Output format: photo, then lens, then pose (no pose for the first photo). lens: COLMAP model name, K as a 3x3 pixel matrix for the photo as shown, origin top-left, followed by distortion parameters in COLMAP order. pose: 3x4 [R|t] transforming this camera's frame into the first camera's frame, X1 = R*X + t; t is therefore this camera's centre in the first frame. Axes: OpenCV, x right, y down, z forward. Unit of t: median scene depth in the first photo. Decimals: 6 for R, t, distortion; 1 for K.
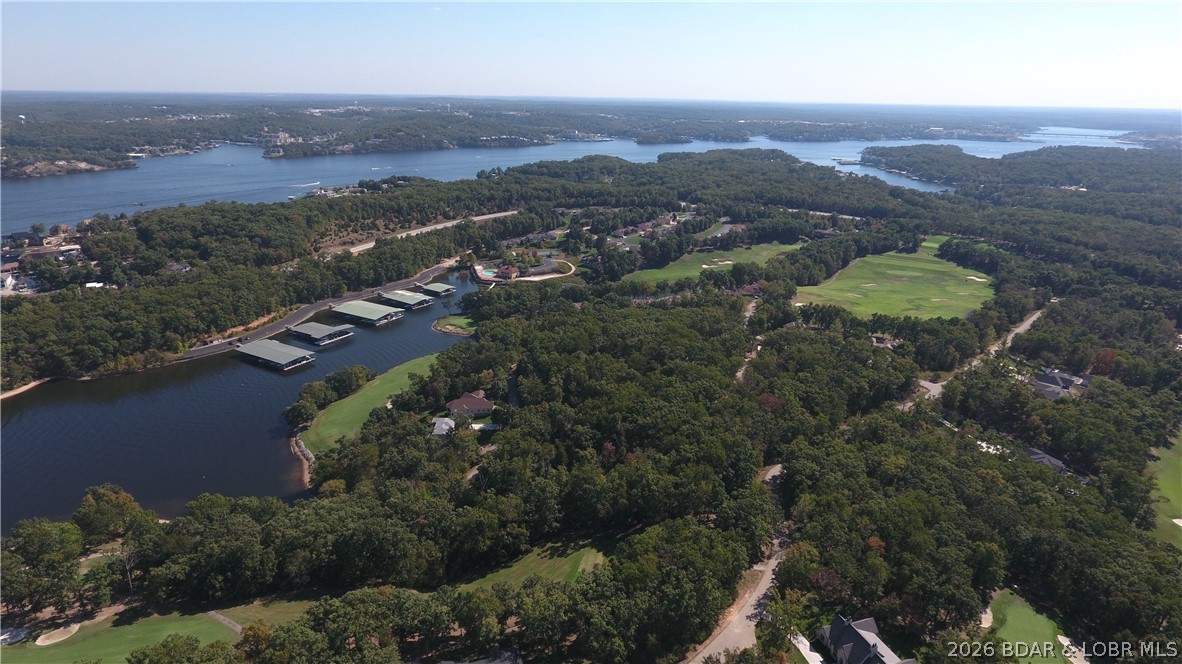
lens RADIAL K [[692.3, 0, 598.5], [0, 692.3, 332.0], [0, 0, 1]] dist [-0.004129, 0.000103]
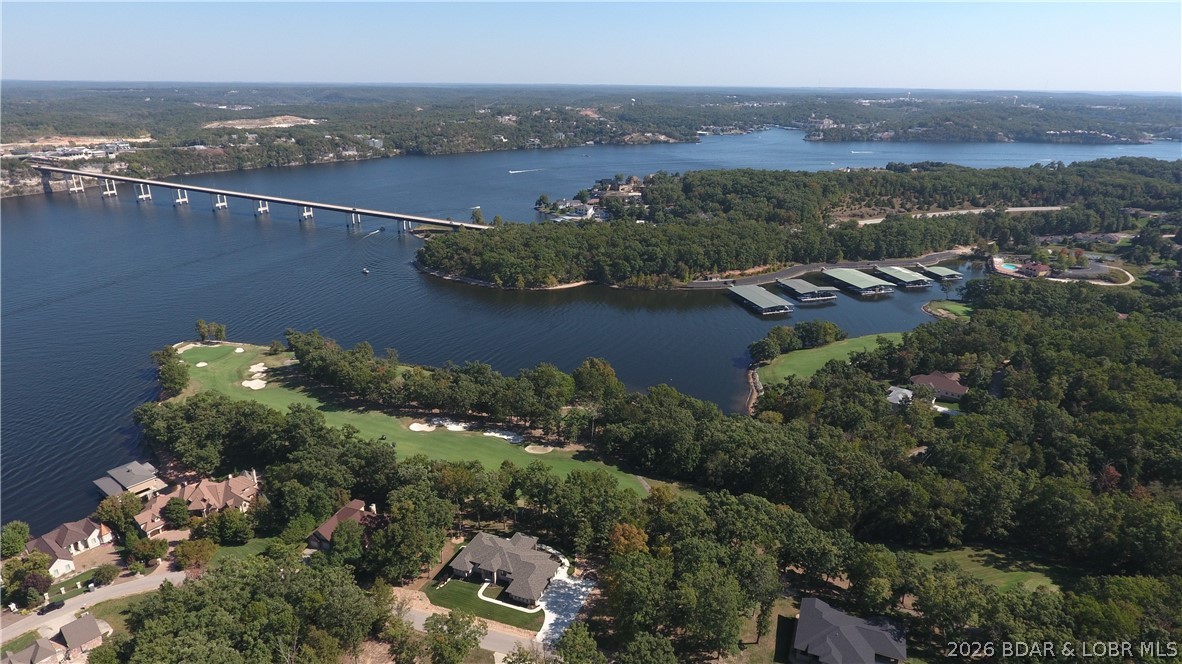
lens RADIAL K [[692.3, 0, 598.5], [0, 692.3, 332.0], [0, 0, 1]] dist [-0.004129, 0.000103]
pose [[0.748920, 0.219789, -0.625149, 0.017227], [-0.214590, 0.972998, 0.085009, 0.037759], [0.626953, 0.070486, 0.775862, 0.026295]]
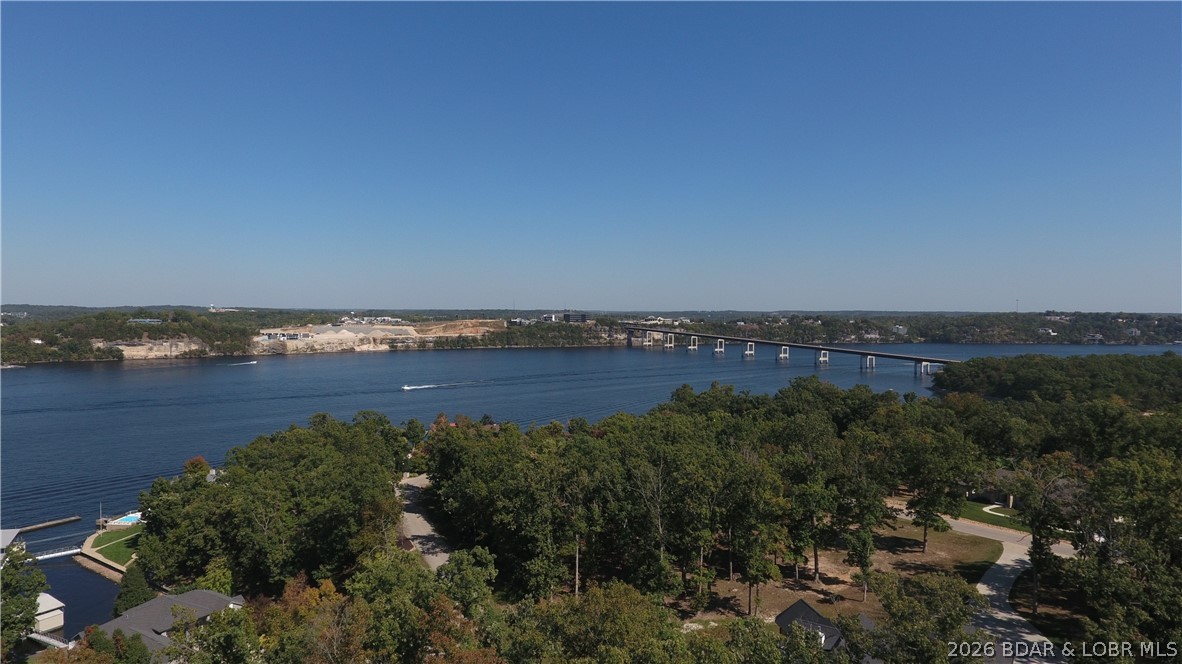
lens RADIAL K [[692.3, 0, 598.5], [0, 692.3, 332.0], [0, 0, 1]] dist [-0.004129, 0.000103]
pose [[0.134174, 0.013385, -0.990867, 0.013563], [-0.324617, 0.945331, -0.031186, 0.235982], [0.936281, 0.325836, 0.131184, 0.093723]]
